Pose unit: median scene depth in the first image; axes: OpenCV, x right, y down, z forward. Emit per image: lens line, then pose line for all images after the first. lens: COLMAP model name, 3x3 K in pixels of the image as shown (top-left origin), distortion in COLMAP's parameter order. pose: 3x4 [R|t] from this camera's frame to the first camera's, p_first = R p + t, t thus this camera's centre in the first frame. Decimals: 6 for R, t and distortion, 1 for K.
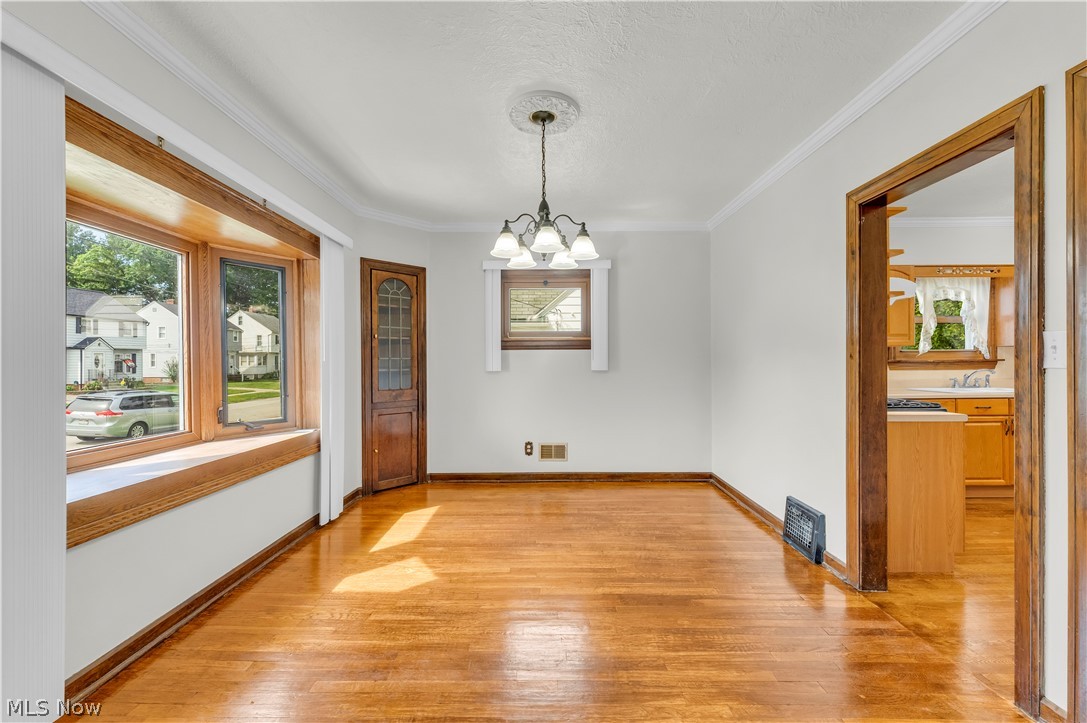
lens RADIAL K [[434.5, 0, 543.5], [0, 434.5, 361.5], [0, 0, 1]] dist [-0.008887, -0.000040]
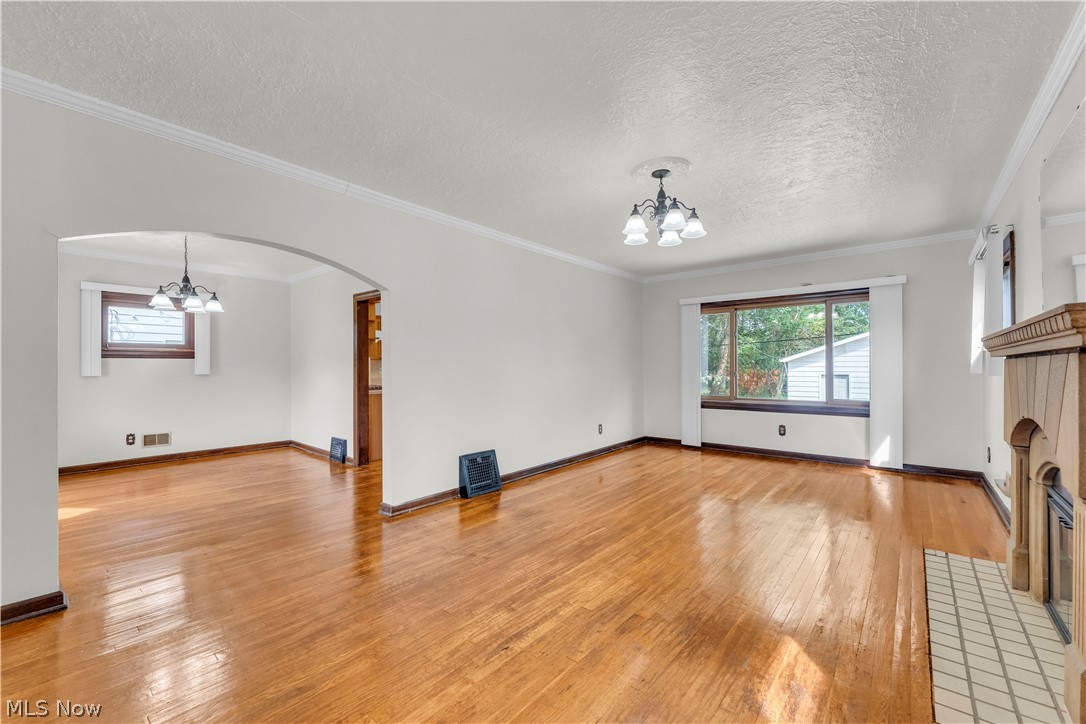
lens RADIAL K [[439.4, 0, 543.0], [0, 439.4, 362.0], [0, 0, 1]] dist [-0.013702, 0.000013]
pose [[0.636356, 0.006250, 0.771370, -0.240436], [-0.001052, 0.999973, -0.007234, -0.008600], [-0.771395, 0.003792, 0.636346, -0.673052]]
